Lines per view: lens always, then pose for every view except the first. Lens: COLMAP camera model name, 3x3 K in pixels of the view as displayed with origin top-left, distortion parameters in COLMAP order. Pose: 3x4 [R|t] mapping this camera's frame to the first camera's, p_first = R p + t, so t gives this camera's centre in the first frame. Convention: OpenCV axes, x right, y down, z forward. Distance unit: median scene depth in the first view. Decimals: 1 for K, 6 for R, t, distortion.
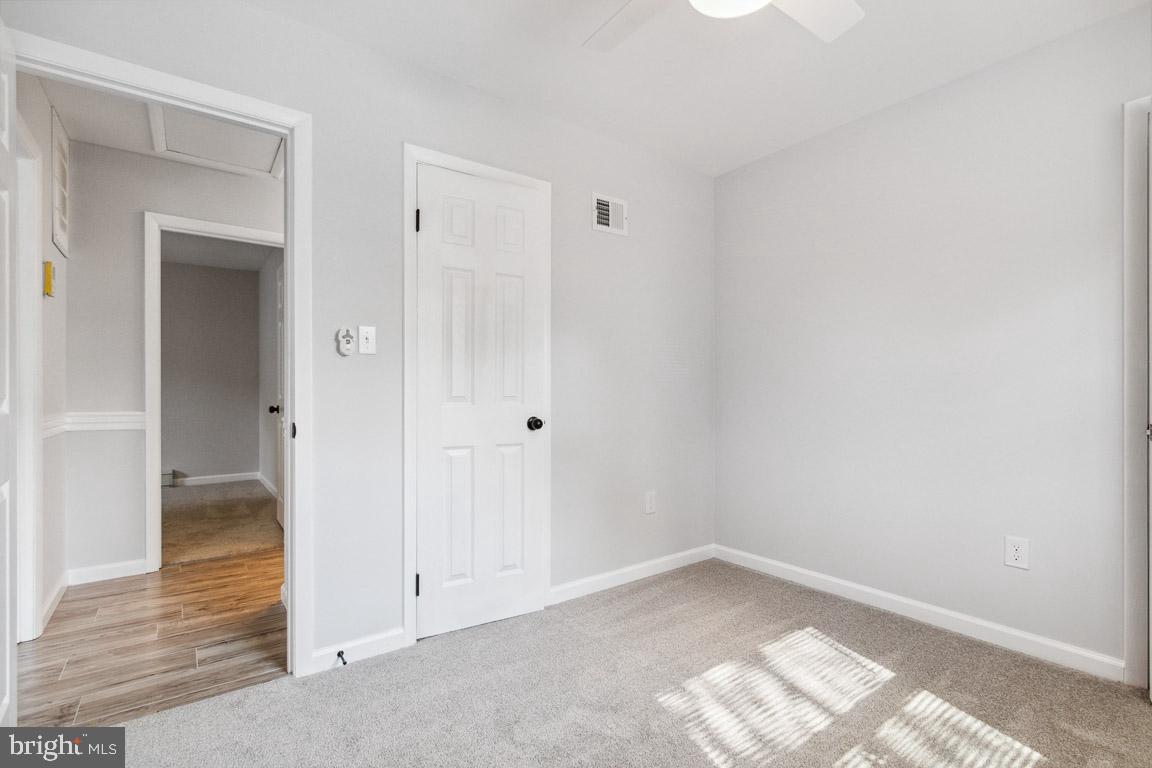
lens RADIAL K [[538.3, 0, 573.9], [0, 538.3, 389.3], [0, 0, 1]] dist [-0.000018, 0.000021]
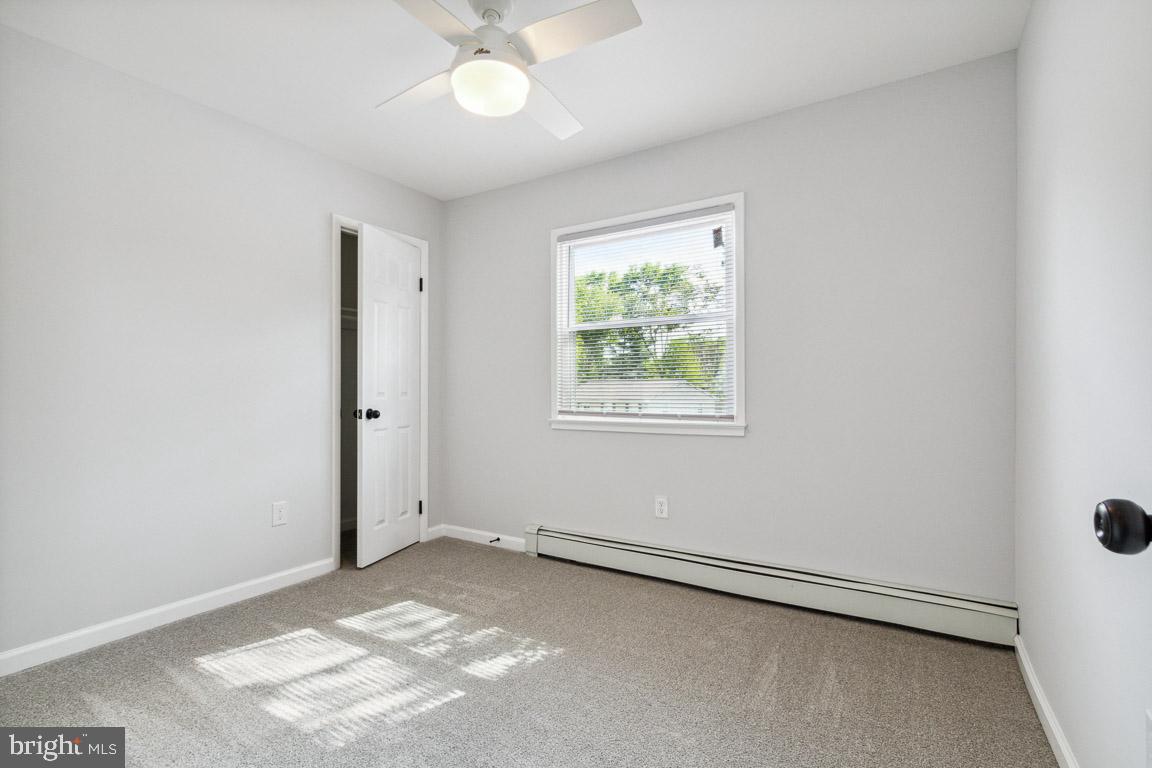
lens RADIAL K [[538.3, 0, 575.4], [0, 538.3, 383.7], [0, 0, 1]] dist [-0.000018, 0.000021]
pose [[-0.350343, -0.009446, 0.936574, -0.799973], [-0.005393, 0.999953, 0.008068, -0.041202], [-0.936606, -0.002225, -0.350378, 0.918704]]
